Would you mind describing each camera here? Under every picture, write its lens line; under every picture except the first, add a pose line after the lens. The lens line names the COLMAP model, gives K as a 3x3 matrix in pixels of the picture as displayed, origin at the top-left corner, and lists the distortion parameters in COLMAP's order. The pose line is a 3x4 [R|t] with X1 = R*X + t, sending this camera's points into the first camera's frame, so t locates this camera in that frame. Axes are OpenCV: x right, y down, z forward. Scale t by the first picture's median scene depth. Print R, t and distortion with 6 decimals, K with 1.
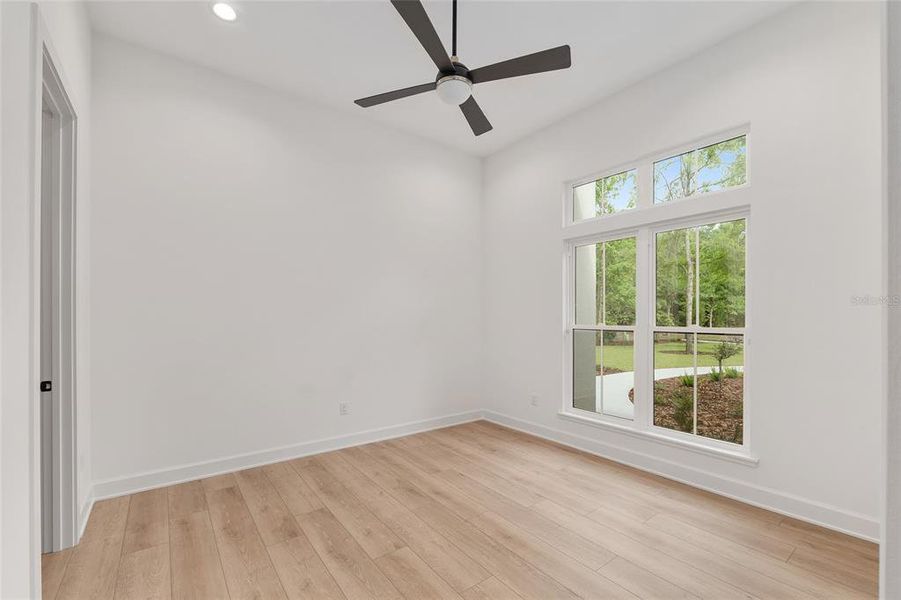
lens RADIAL K [[391.3, 0, 458.3], [0, 391.3, 319.1], [0, 0, 1]] dist [-0.001681, -0.000147]
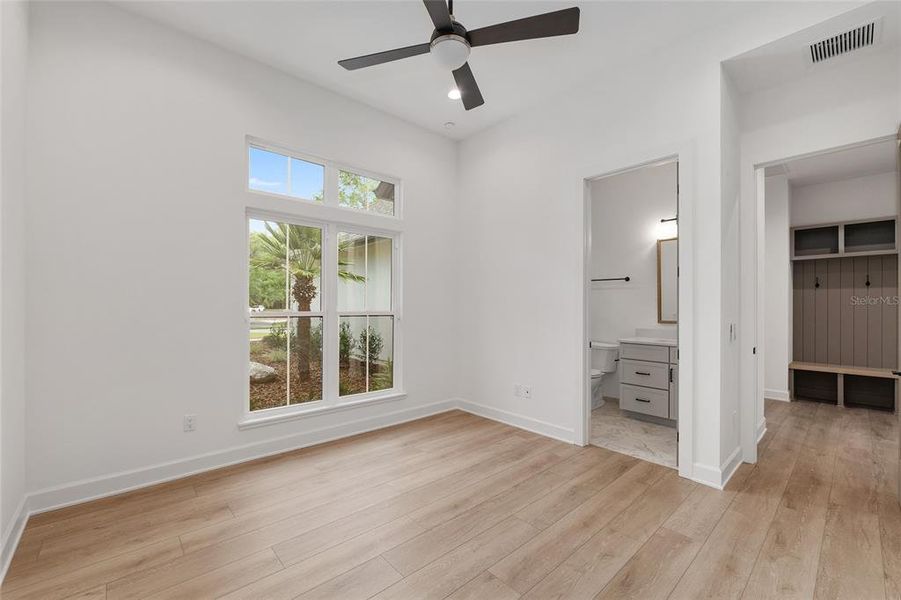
lens RADIAL K [[371.1, 0, 451.2], [0, 371.1, 304.2], [0, 0, 1]] dist [0.000526, -0.000014]
pose [[-0.087057, 0.000788, 0.996203, -0.638743], [-0.007131, 0.999974, -0.001415, -0.005259], [-0.996178, -0.007227, -0.087049, 0.780746]]
